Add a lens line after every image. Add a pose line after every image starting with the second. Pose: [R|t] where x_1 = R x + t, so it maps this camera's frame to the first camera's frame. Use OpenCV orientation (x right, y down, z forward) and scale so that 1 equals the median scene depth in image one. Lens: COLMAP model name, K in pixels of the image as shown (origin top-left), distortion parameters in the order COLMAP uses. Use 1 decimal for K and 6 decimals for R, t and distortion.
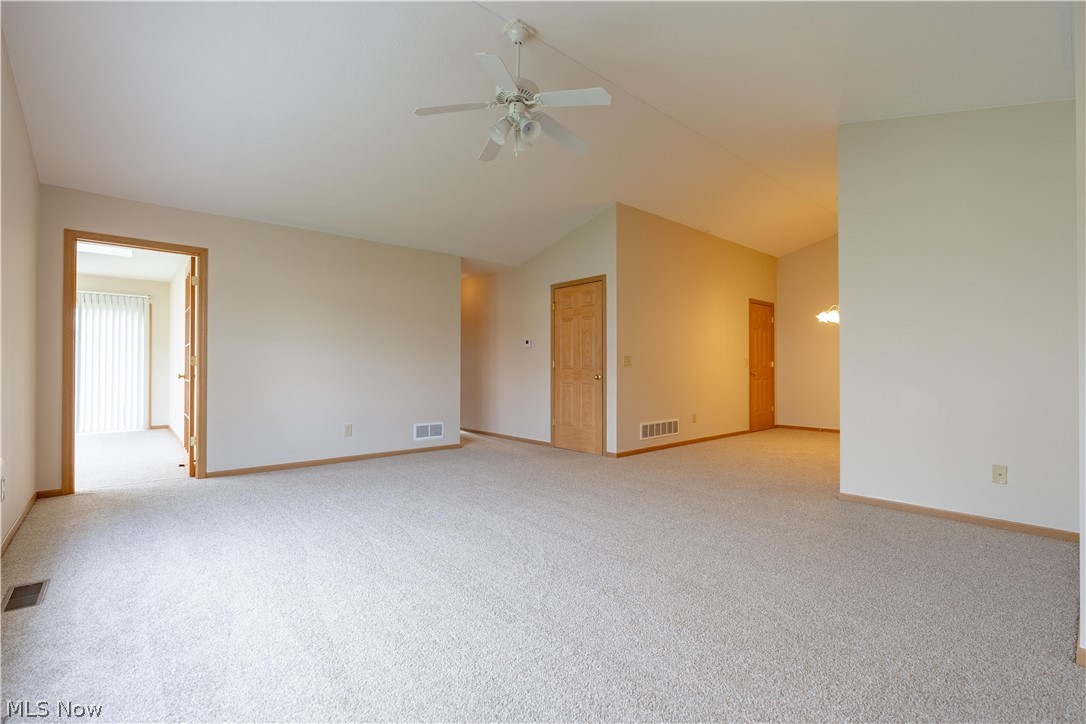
lens RADIAL K [[485.9, 0, 543.0], [0, 485.9, 362.0], [0, 0, 1]] dist [-0.002793, 0.000159]
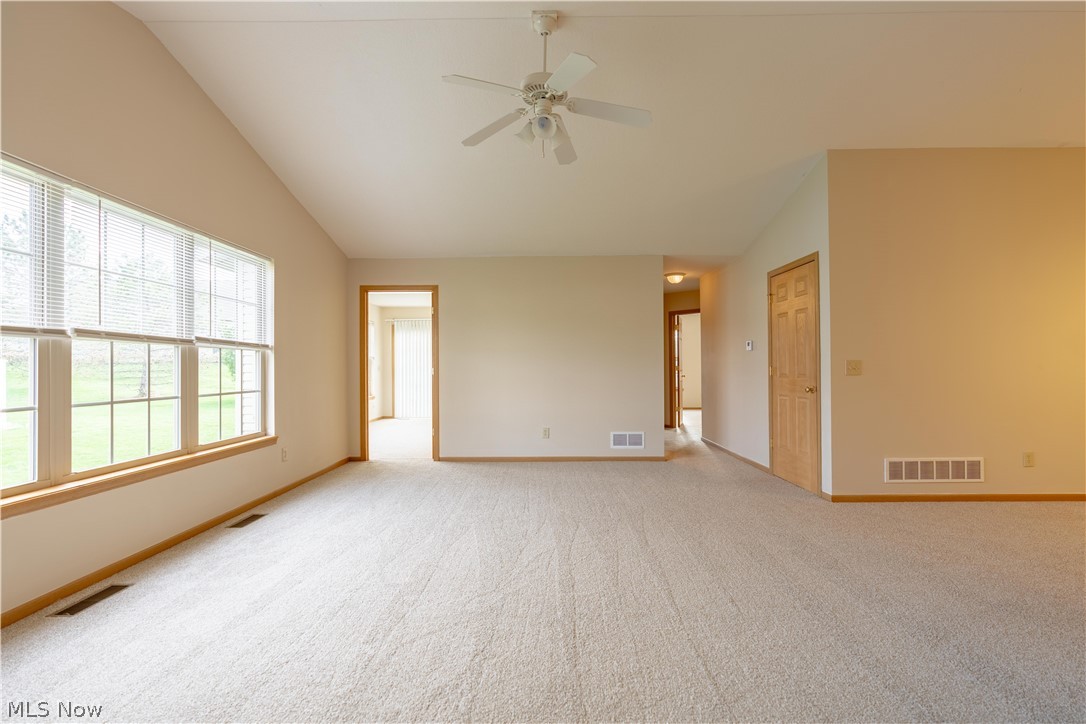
lens RADIAL K [[485.9, 0, 543.0], [0, 485.9, 362.0], [0, 0, 1]] dist [-0.002793, 0.000159]
pose [[0.746804, -0.012132, -0.664934, 0.305135], [0.014935, 0.999887, -0.001469, -0.016911], [0.664877, -0.008834, 0.746901, 0.166459]]
